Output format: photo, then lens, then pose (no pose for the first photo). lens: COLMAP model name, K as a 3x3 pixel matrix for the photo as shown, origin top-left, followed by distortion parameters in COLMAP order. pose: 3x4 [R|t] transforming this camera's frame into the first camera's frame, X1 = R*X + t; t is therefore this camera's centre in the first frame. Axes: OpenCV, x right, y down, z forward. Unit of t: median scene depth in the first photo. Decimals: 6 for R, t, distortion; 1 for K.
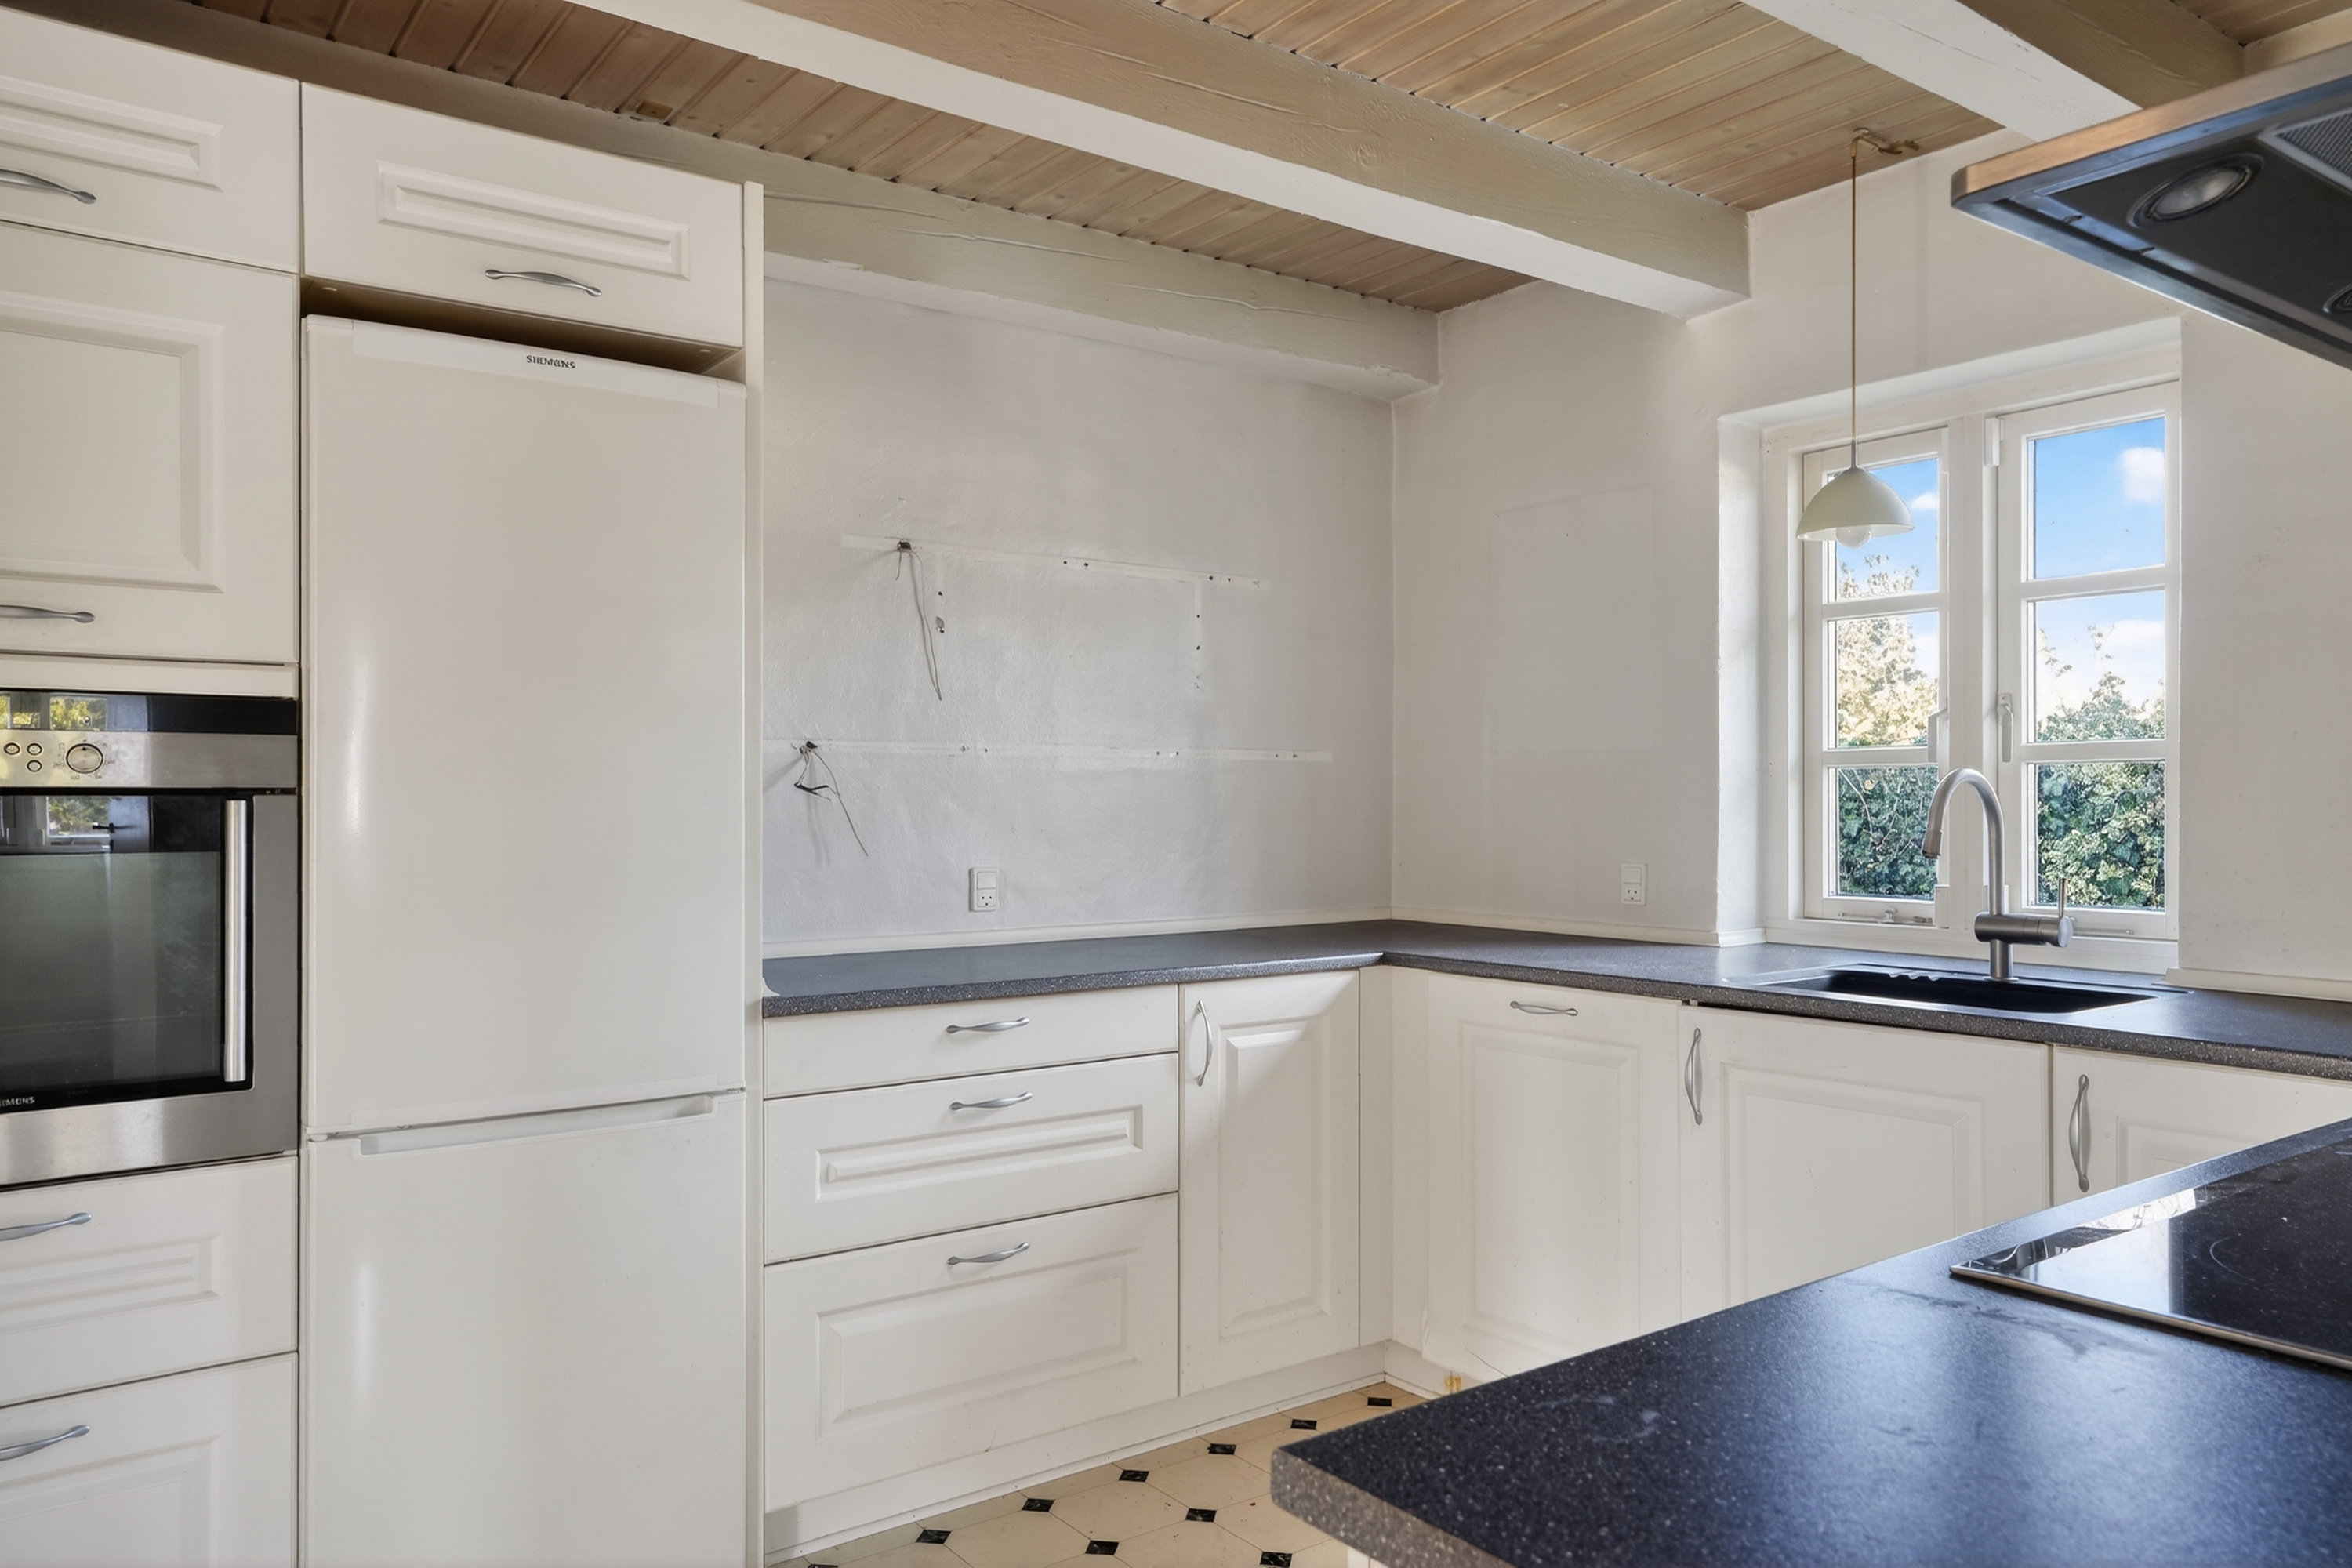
lens RADIAL K [[1638.5, 0, 1176.0], [0, 1638.5, 784.0], [0, 0, 1]] dist [-0.003039, 0.001605]
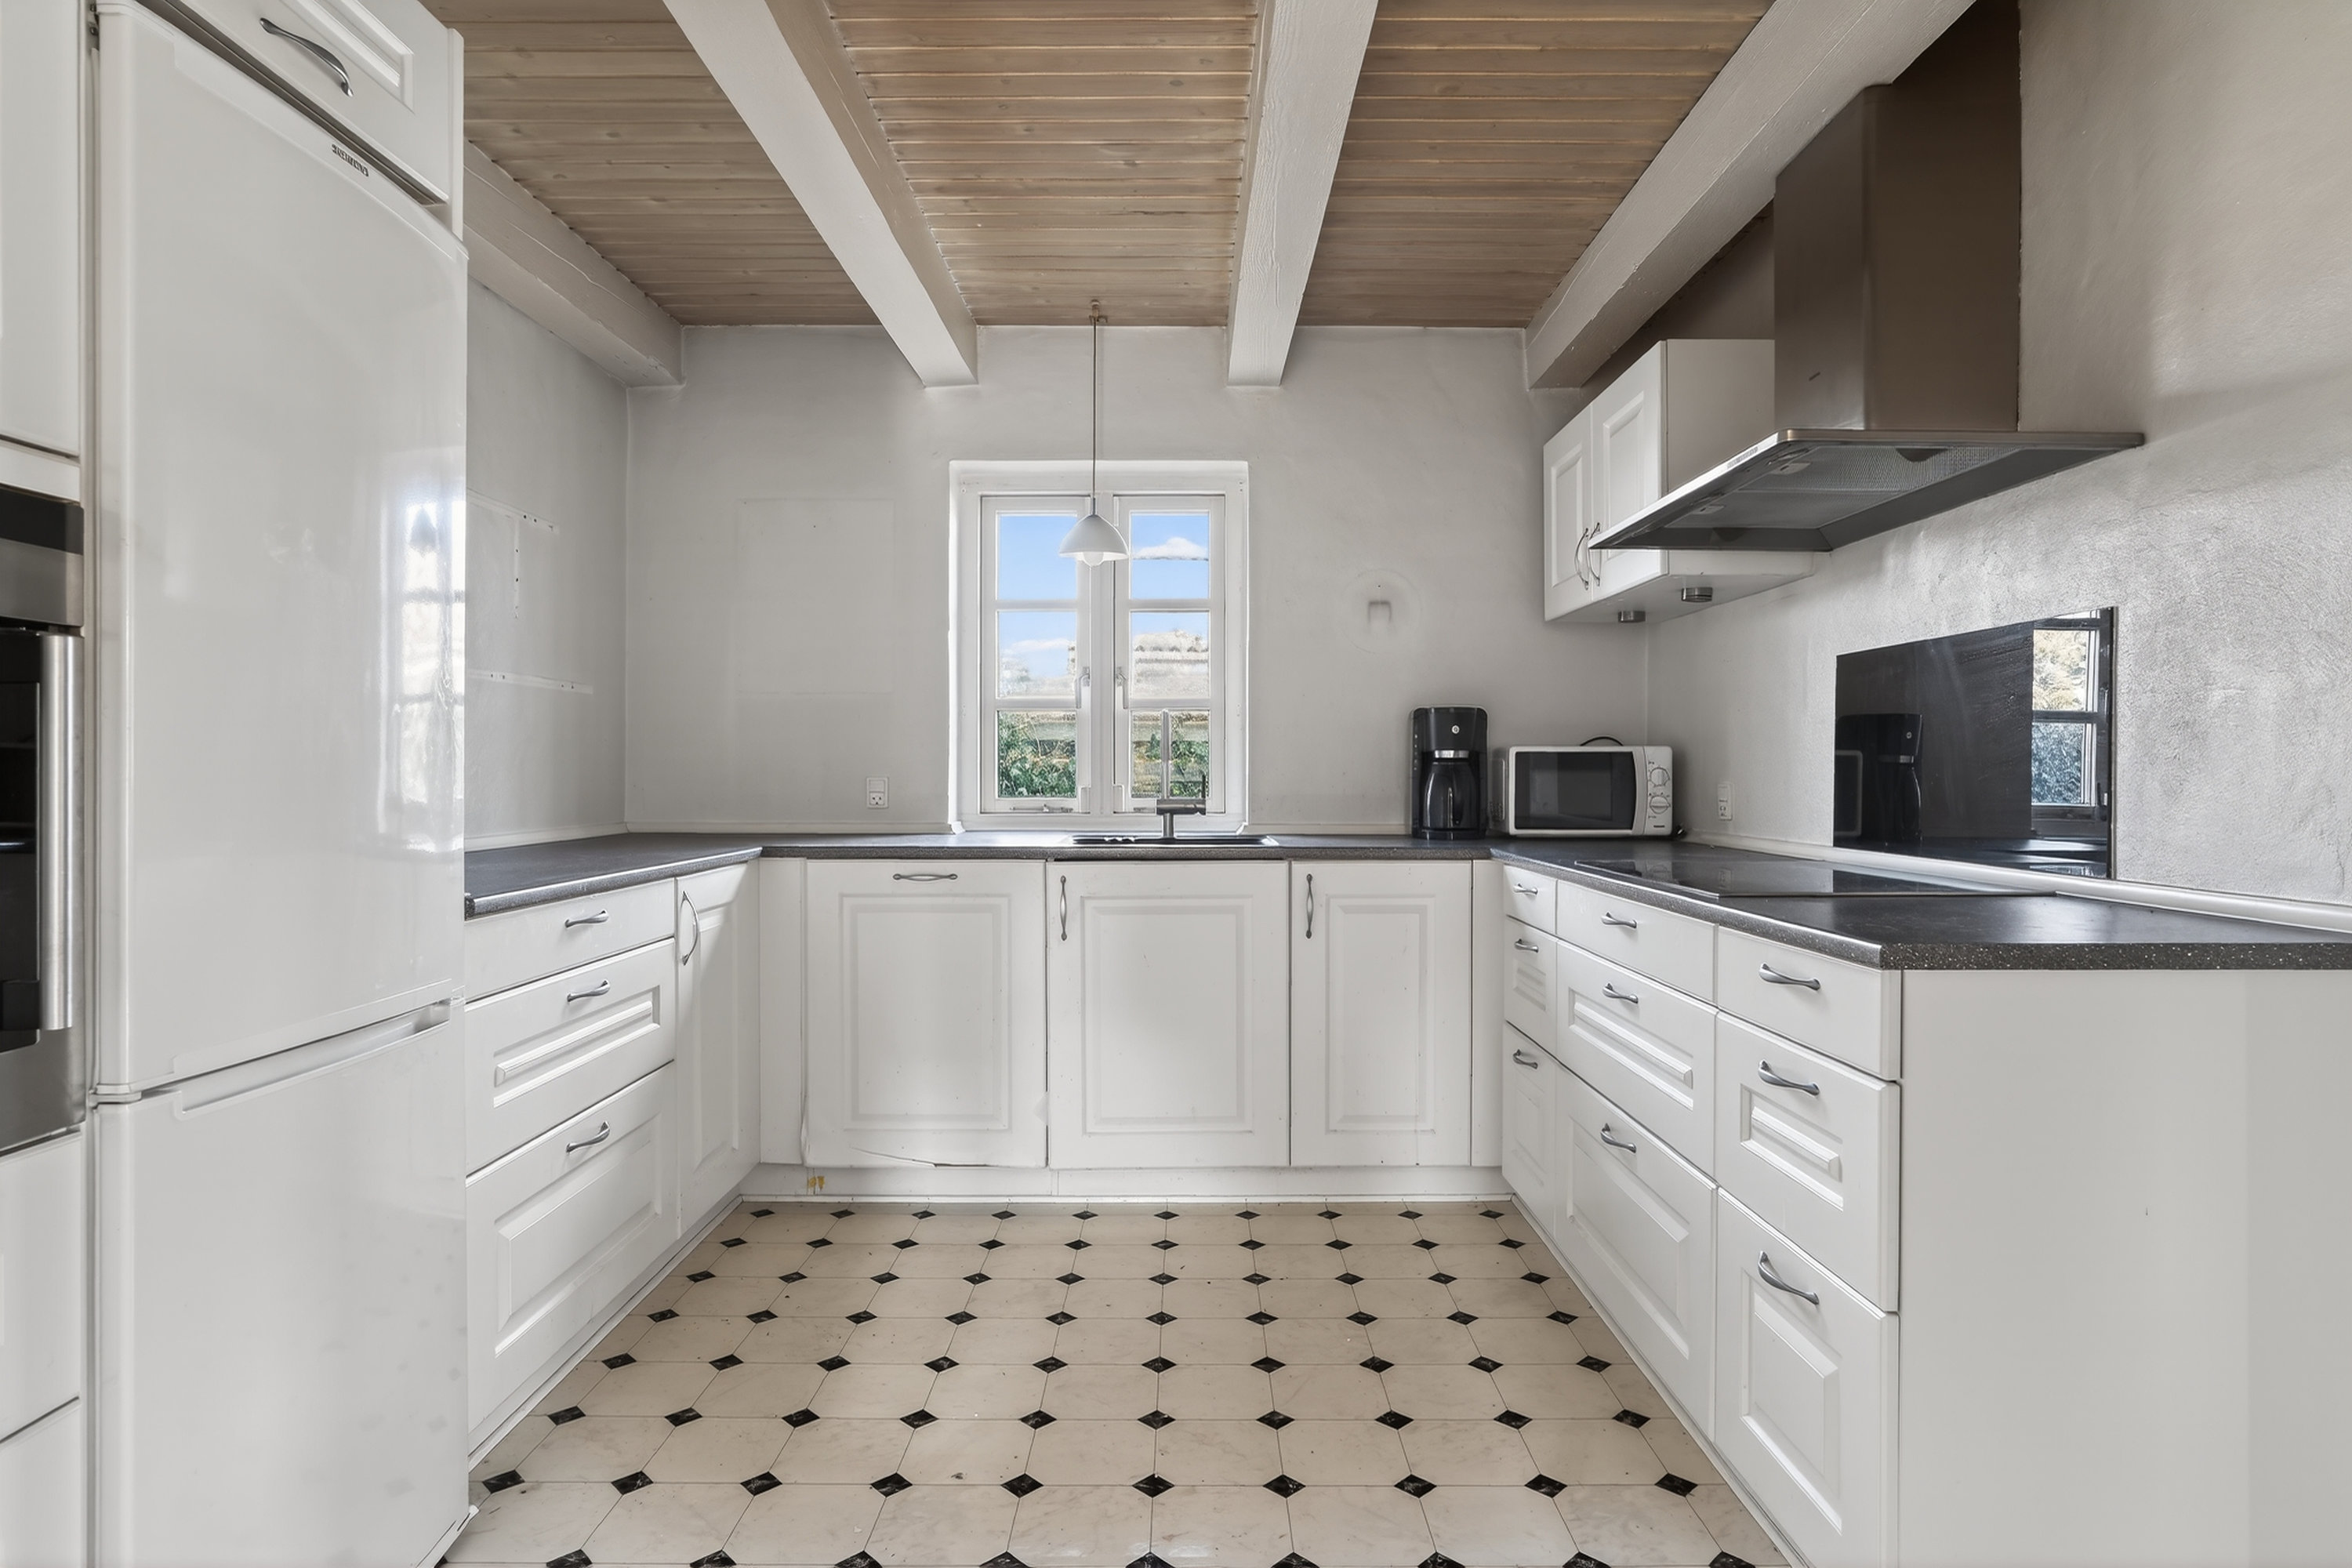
lens RADIAL K [[1308.1, 0, 1184.2], [0, 1308.1, 765.0], [0, 0, 1]] dist [-0.058401, 0.039095]
pose [[0.583439, 0.005823, 0.812136, -0.532006], [-0.007325, 0.999971, -0.001908, 0.045777], [-0.812124, -0.004835, 0.583465, 0.199728]]
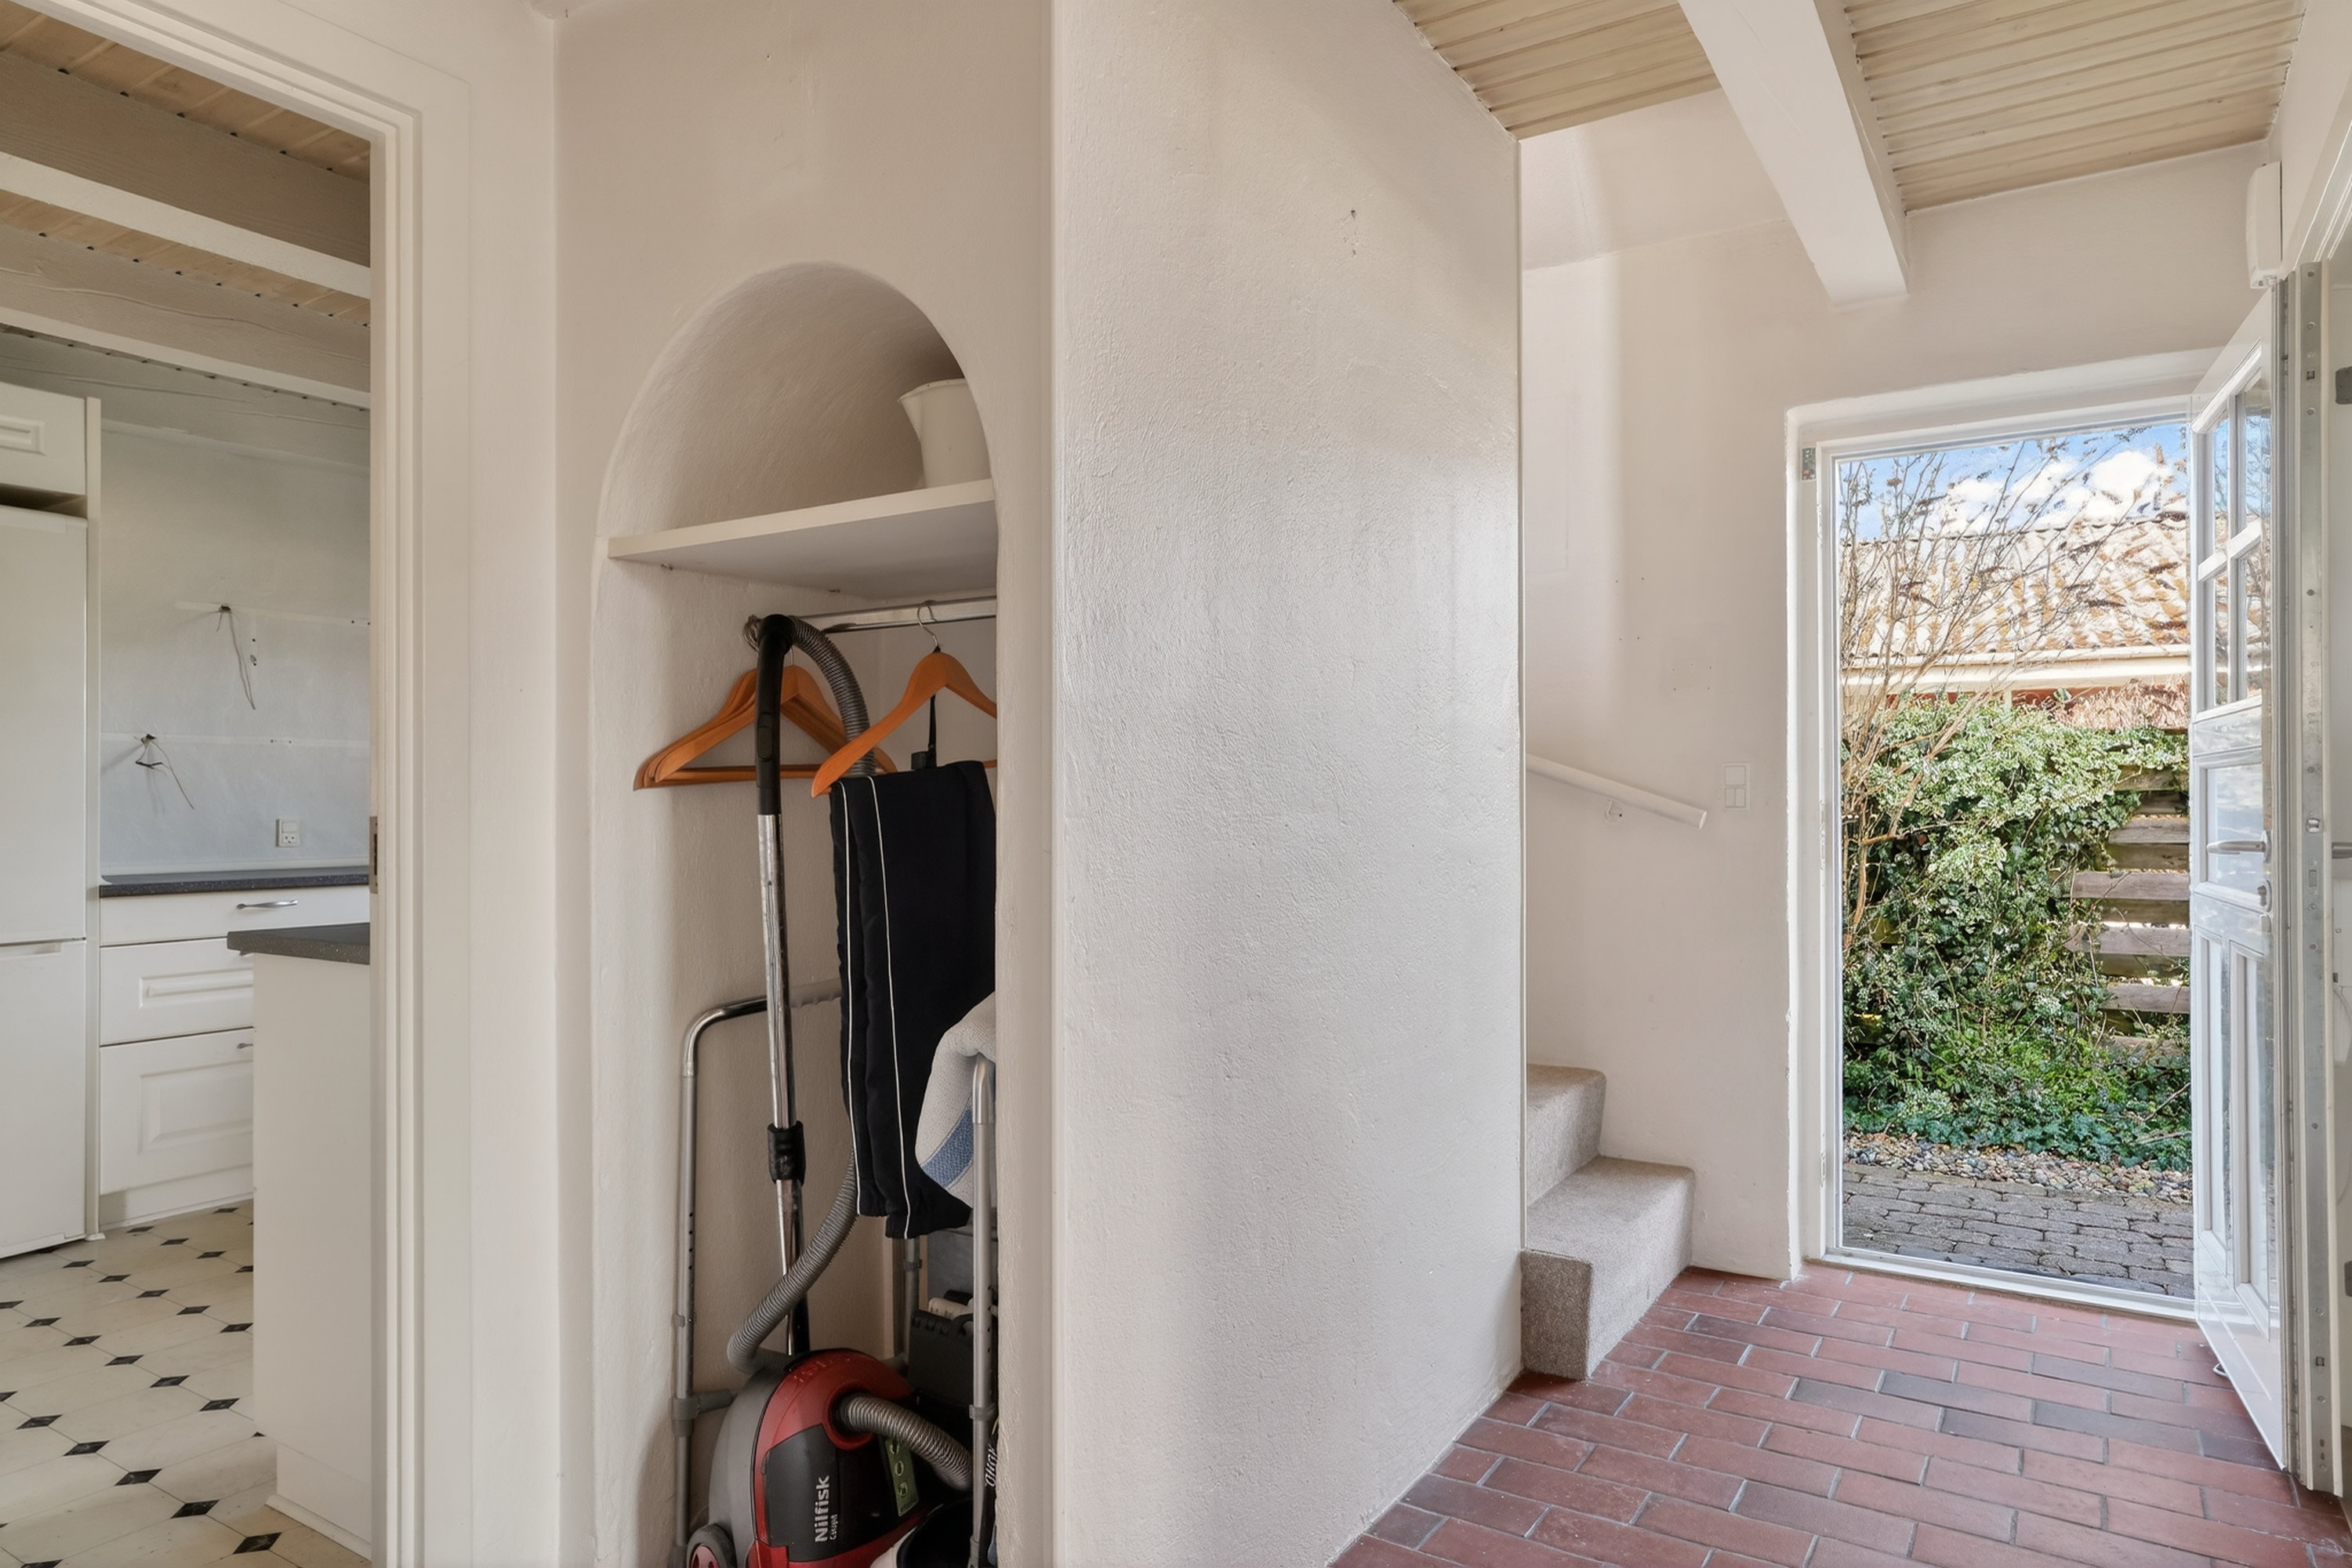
lens RADIAL K [[1409.2, 0, 1168.8], [0, 1409.2, 777.9], [0, 0, 1]] dist [-0.006714, 0.018891]
pose [[0.935704, 0.001863, 0.352782, 0.225539], [-0.001662, 0.999998, -0.000874, 0.016174], [-0.352783, 0.000231, 0.935705, -0.638602]]
